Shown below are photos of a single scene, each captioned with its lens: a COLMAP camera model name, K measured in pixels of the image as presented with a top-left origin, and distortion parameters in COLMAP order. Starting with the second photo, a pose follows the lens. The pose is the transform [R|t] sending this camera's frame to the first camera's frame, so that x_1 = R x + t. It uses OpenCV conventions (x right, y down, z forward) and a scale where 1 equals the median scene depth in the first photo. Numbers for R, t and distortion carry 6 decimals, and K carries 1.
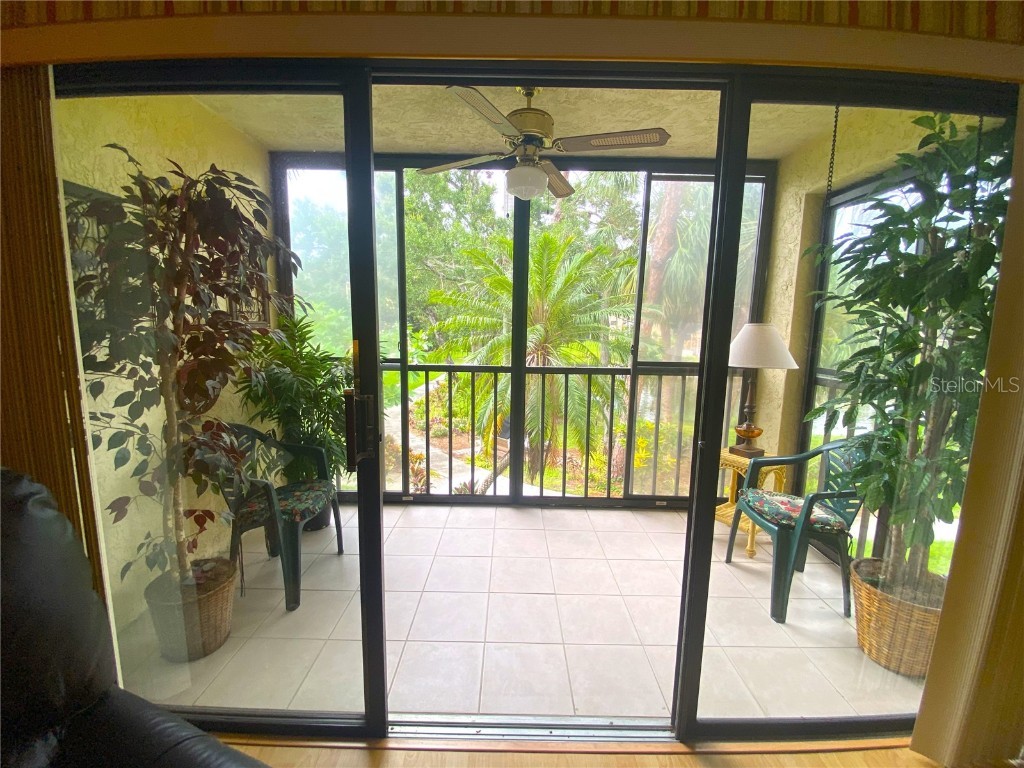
lens RADIAL K [[419.3, 0, 508.2], [0, 419.3, 381.6], [0, 0, 1]] dist [0.022486, -0.022133]
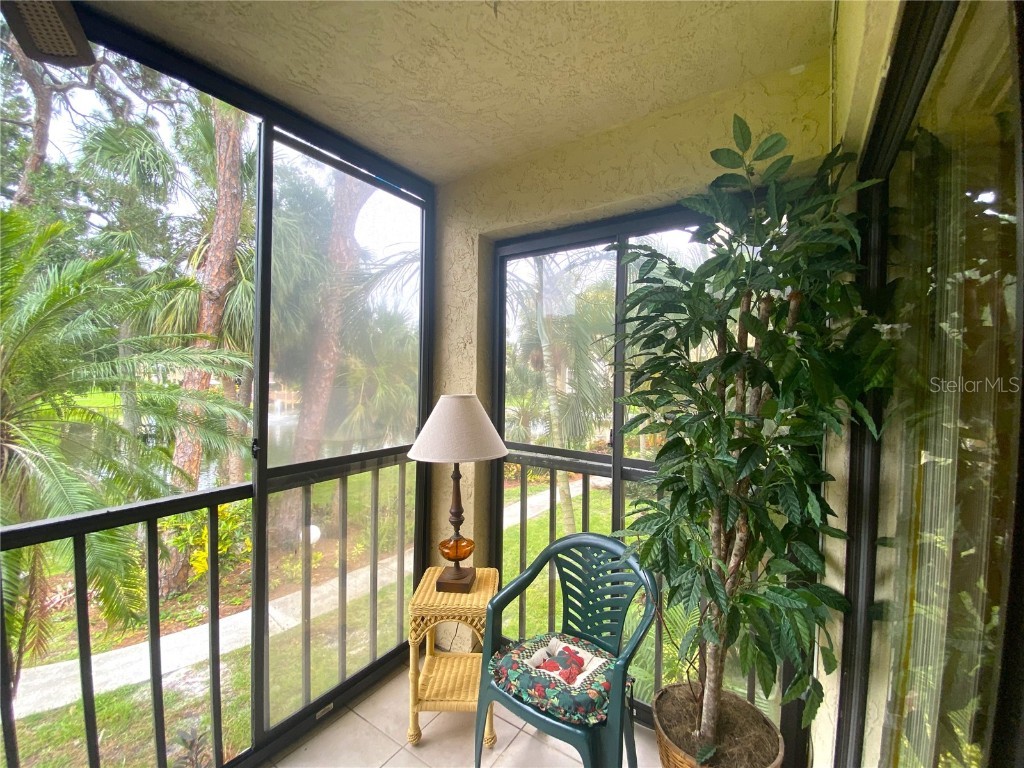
lens RADIAL K [[419.3, 0, 508.2], [0, 419.3, 381.6], [0, 0, 1]] dist [0.022486, -0.022133]
pose [[0.560670, -0.019977, 0.827798, 0.052153], [0.103233, 0.993596, -0.045942, -0.112847], [-0.821579, 0.111215, 0.559142, 0.508662]]
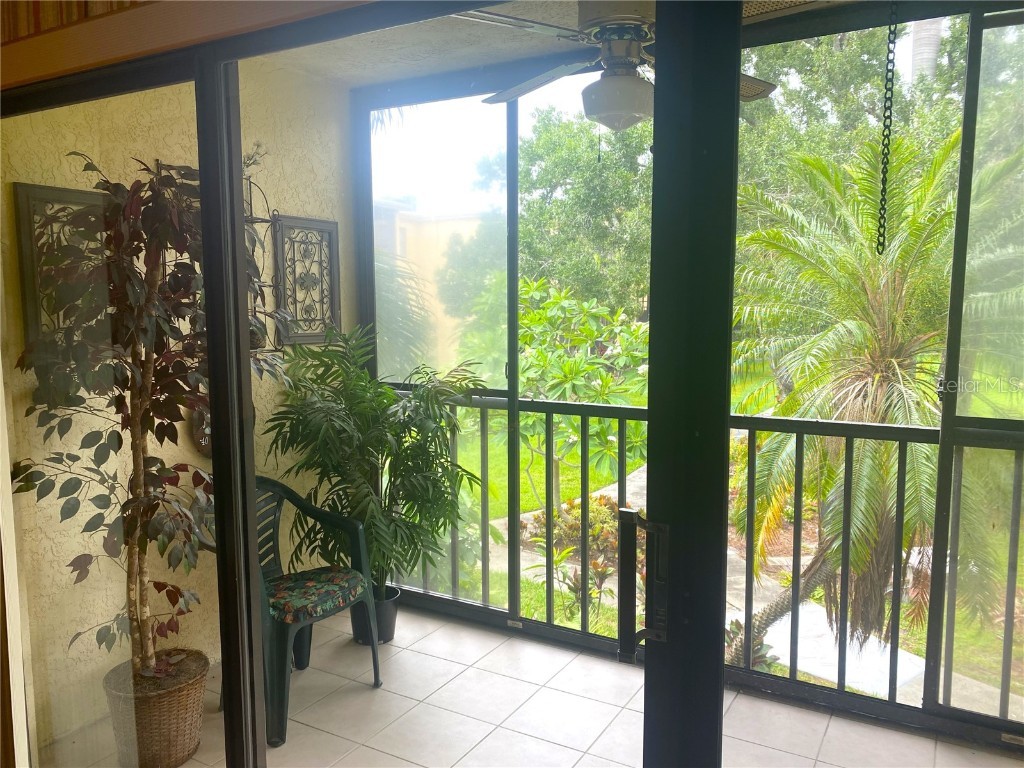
lens RADIAL K [[787.7, 0, 509.2], [0, 787.7, 388.6], [0, 0, 1]] dist [0.000510, -0.002621]
pose [[0.867054, 0.033643, -0.497078, 0.352720], [-0.048242, 0.998698, -0.016554, -0.043772], [0.495874, 0.038333, 0.867548, 0.014675]]
